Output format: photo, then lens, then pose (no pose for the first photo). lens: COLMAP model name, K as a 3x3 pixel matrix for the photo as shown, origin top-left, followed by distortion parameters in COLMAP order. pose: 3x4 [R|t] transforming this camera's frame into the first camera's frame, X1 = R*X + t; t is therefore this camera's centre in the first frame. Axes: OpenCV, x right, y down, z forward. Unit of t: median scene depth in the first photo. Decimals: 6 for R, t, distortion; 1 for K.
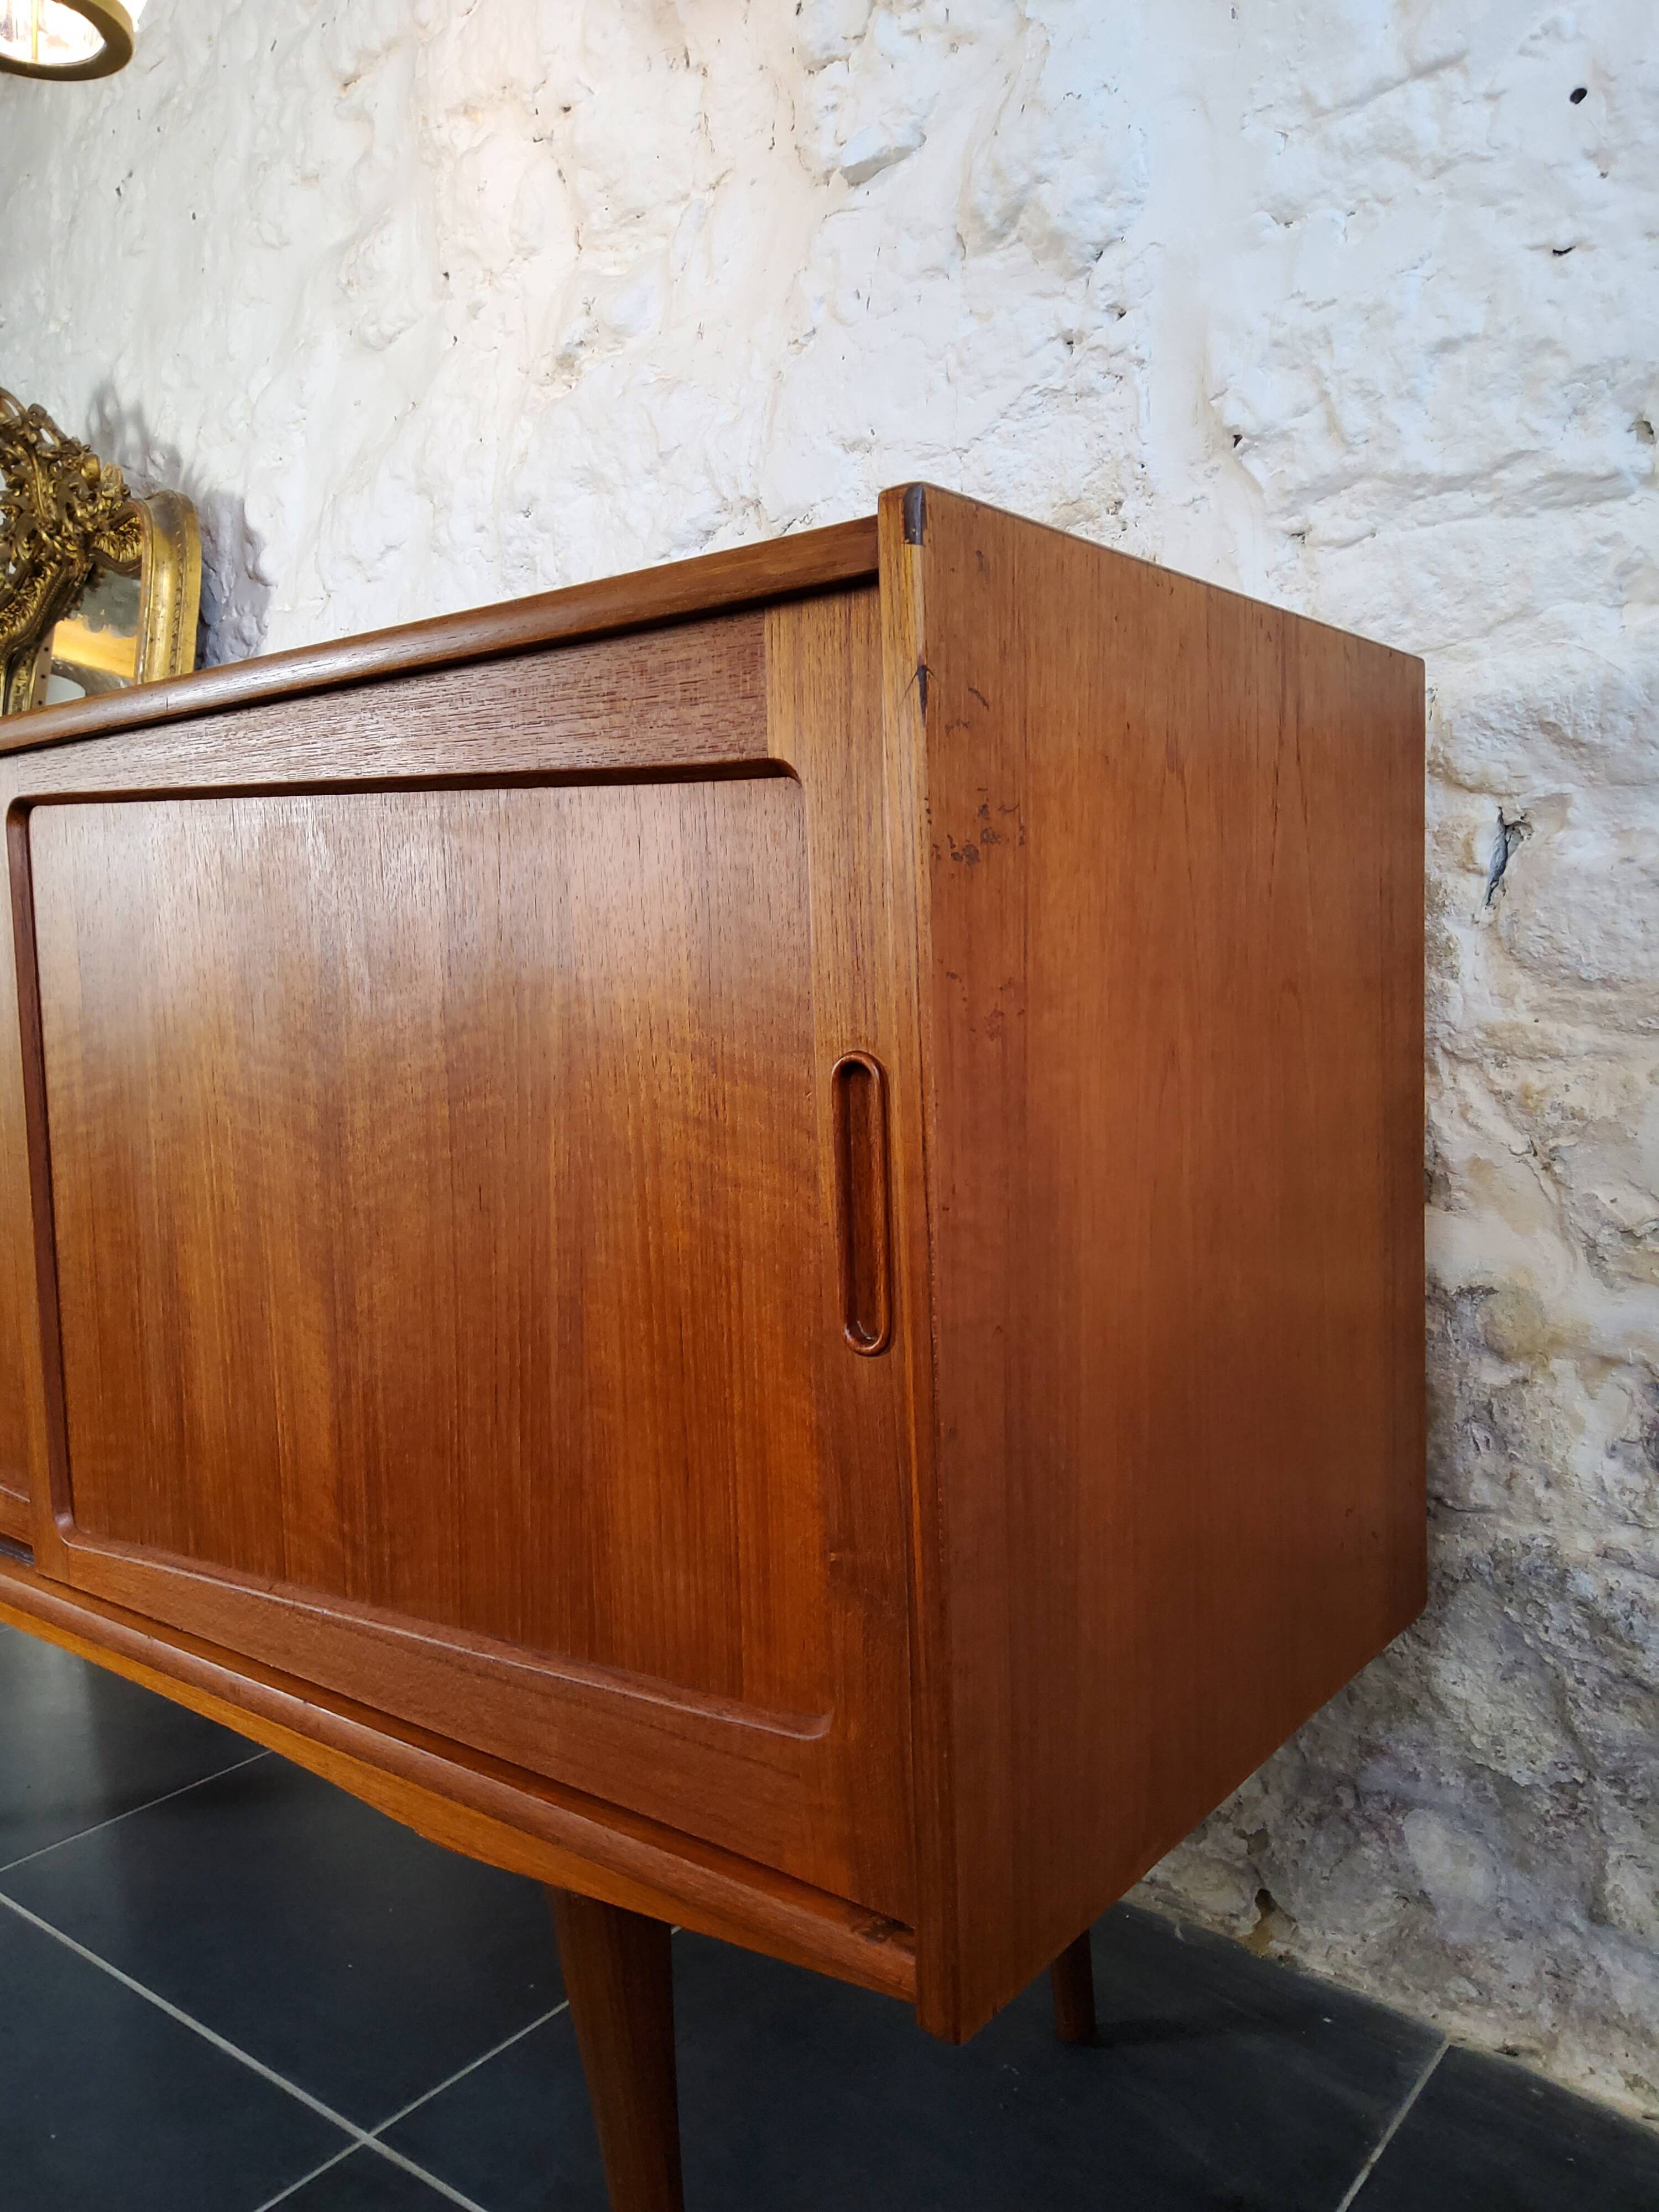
lens RADIAL K [[1708.4, 0, 814.4], [0, 1708.4, 1070.4], [0, 0, 1]] dist [0.053068, -0.089037]
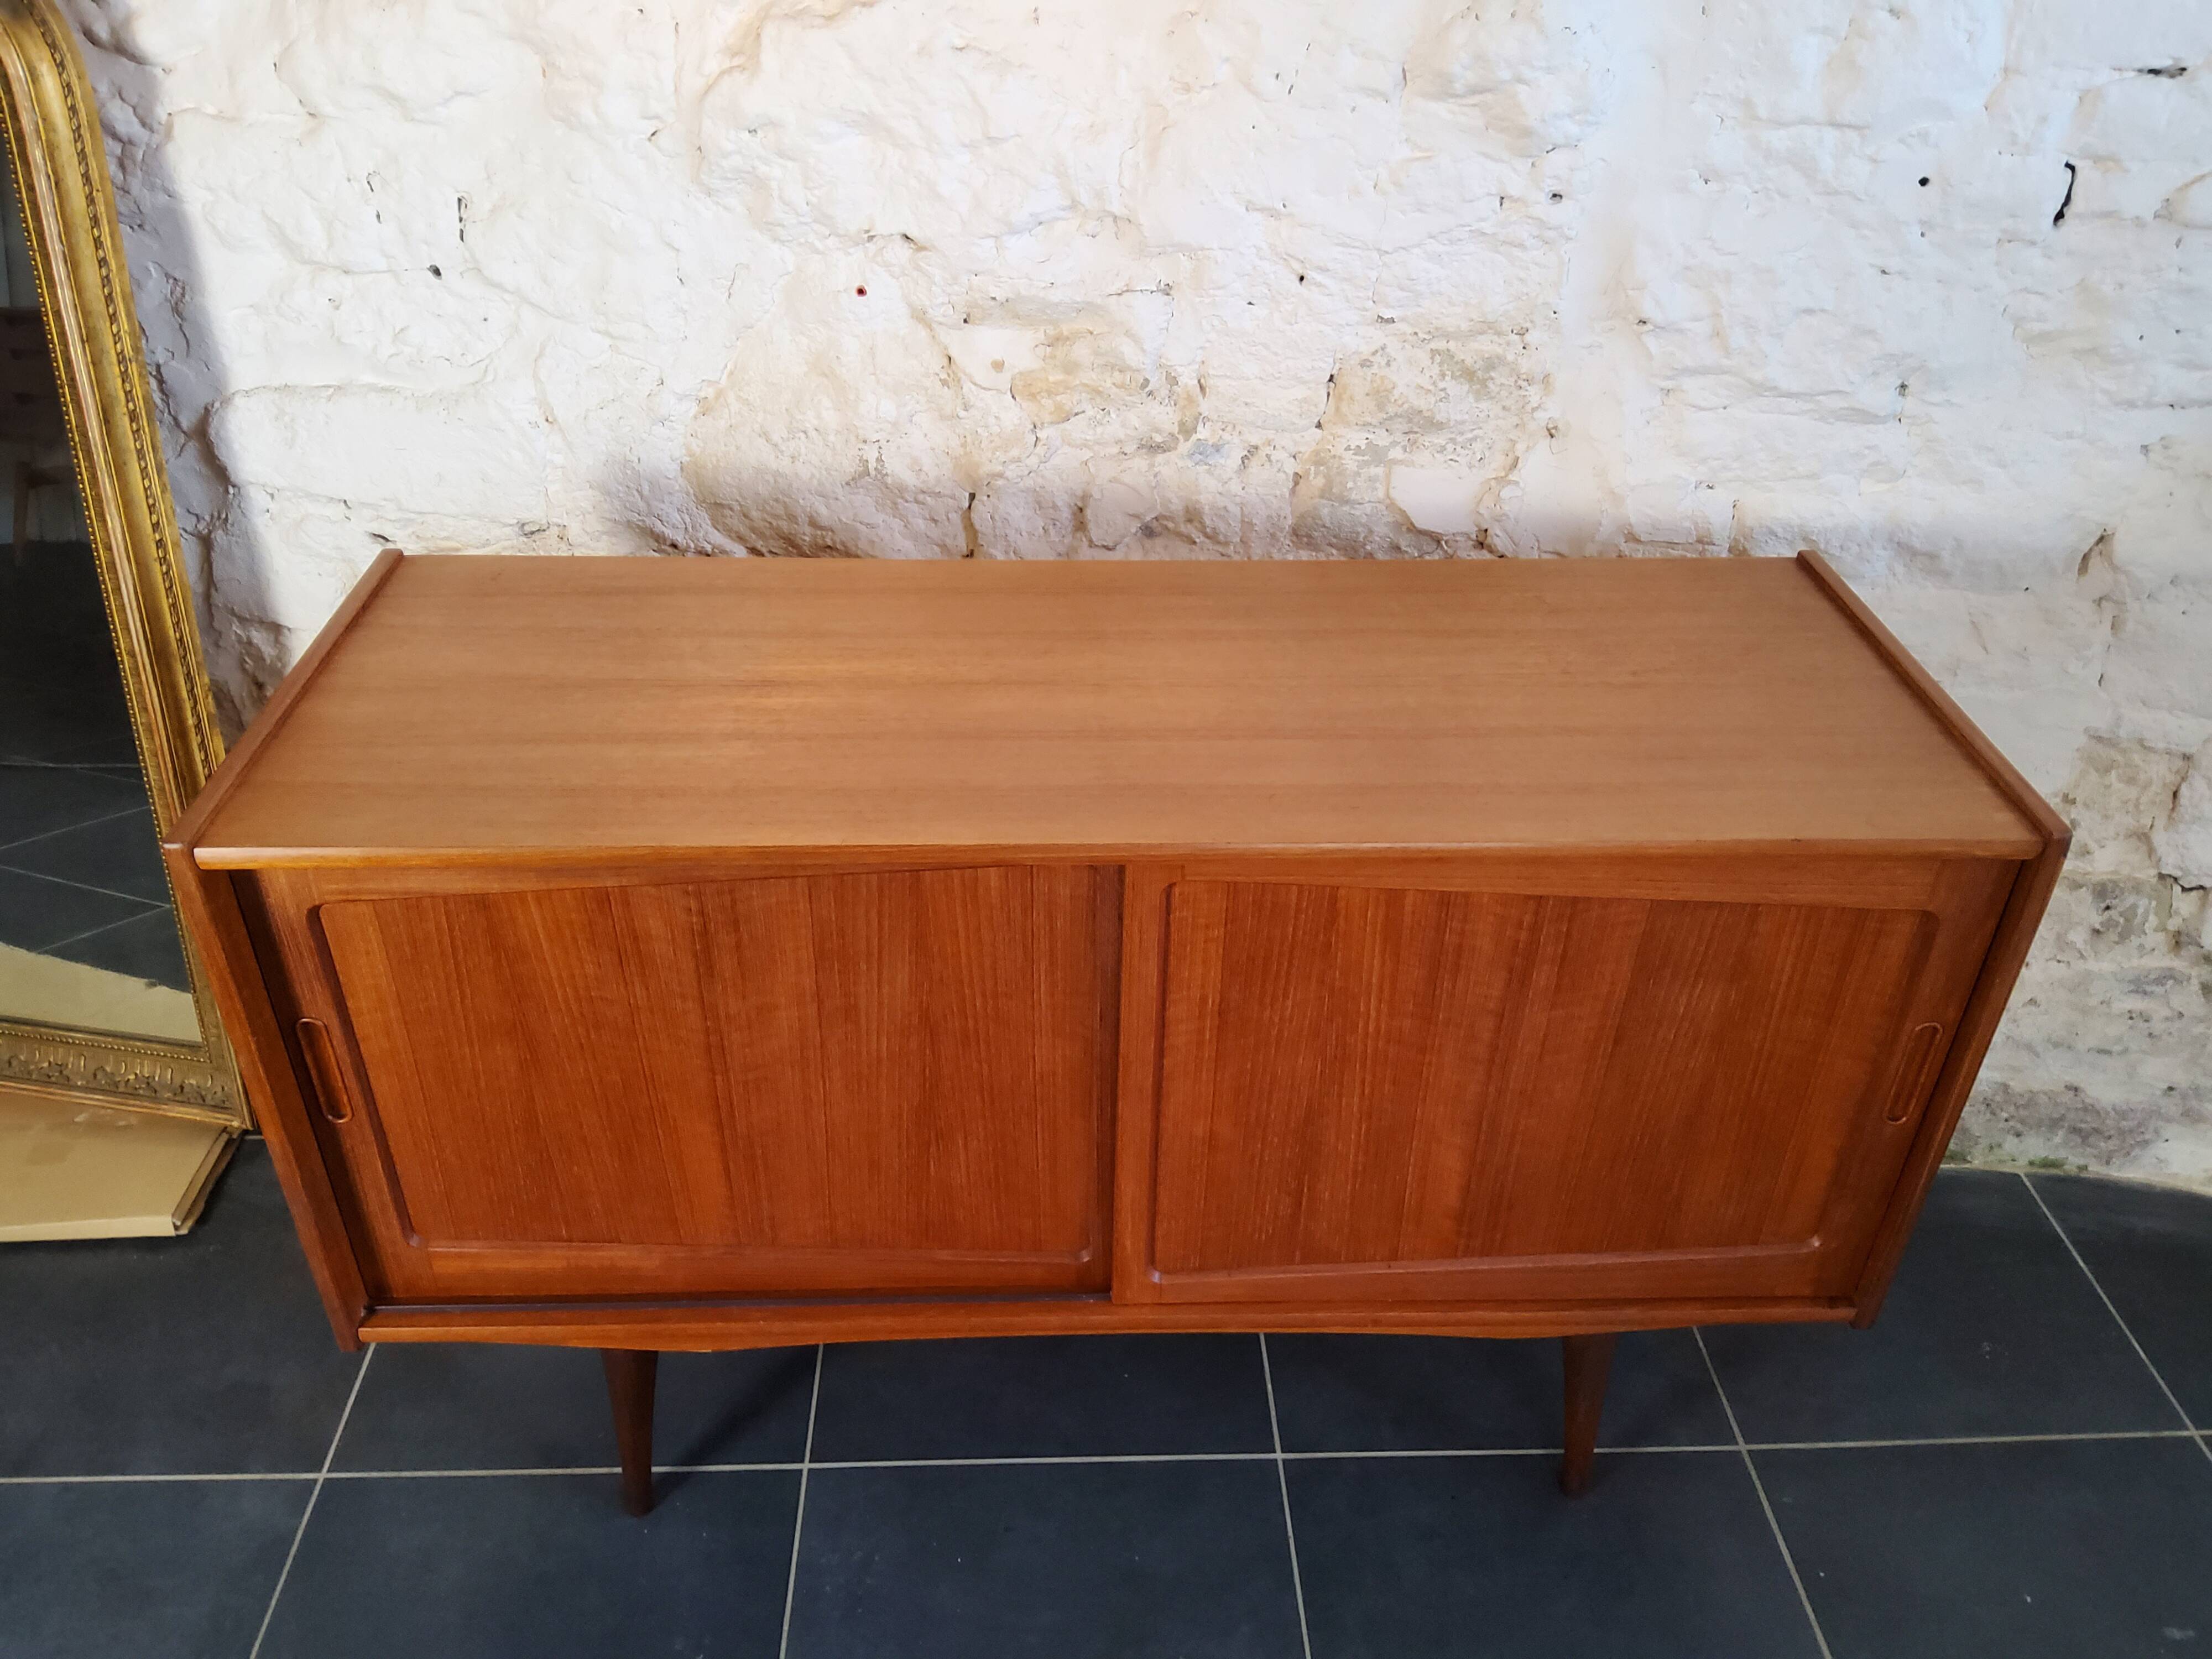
lens RADIAL K [[1708.4, 0, 1092.3], [0, 1708.4, 832.5], [0, 0, 1]] dist [0.053068, -0.089037]
pose [[0.758847, -0.322261, 0.565949, -1.041567], [0.002657, 0.870520, 0.492126, -0.692048], [-0.651263, -0.371945, 0.661448, 0.180690]]
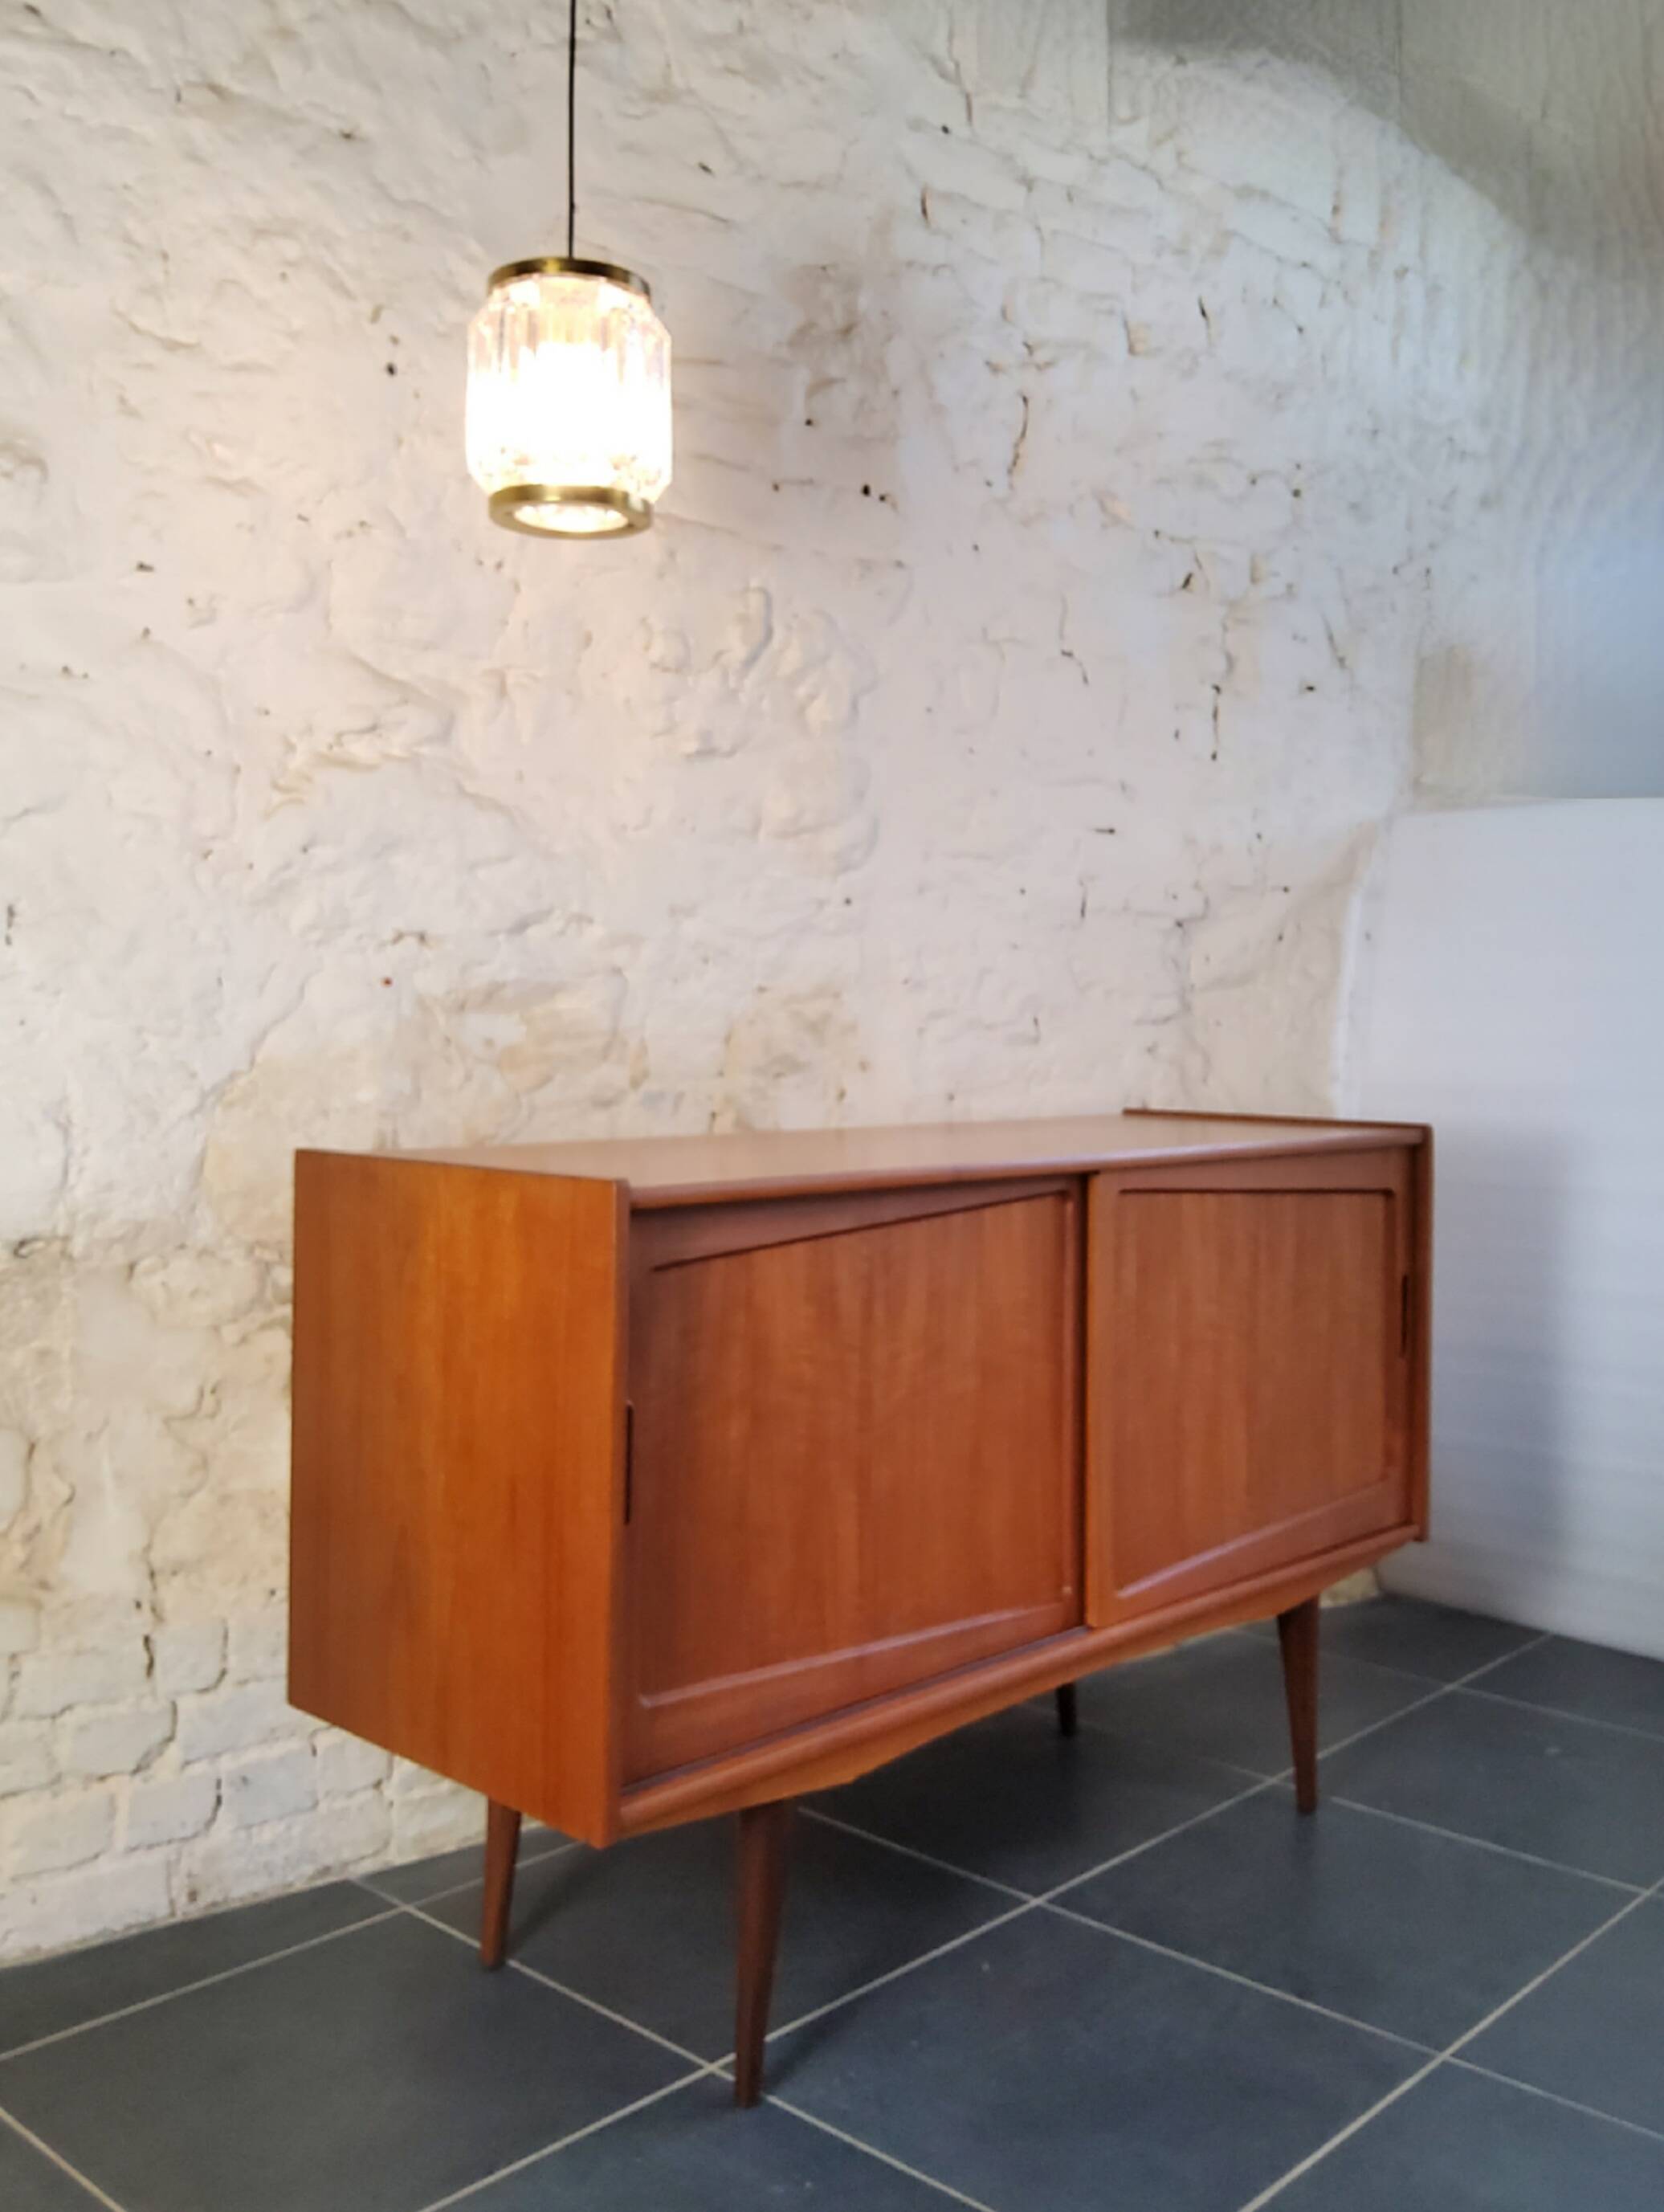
lens RADIAL K [[2007.9, 0, 908.0], [0, 2007.9, 1058.1], [0, 0, 1]] dist [0.060366, 0.000000]
pose [[0.060425, 0.018740, 0.997997, -2.173561], [0.056645, 0.998148, -0.022172, -0.215556], [-0.996564, 0.057871, 0.059252, 0.841604]]
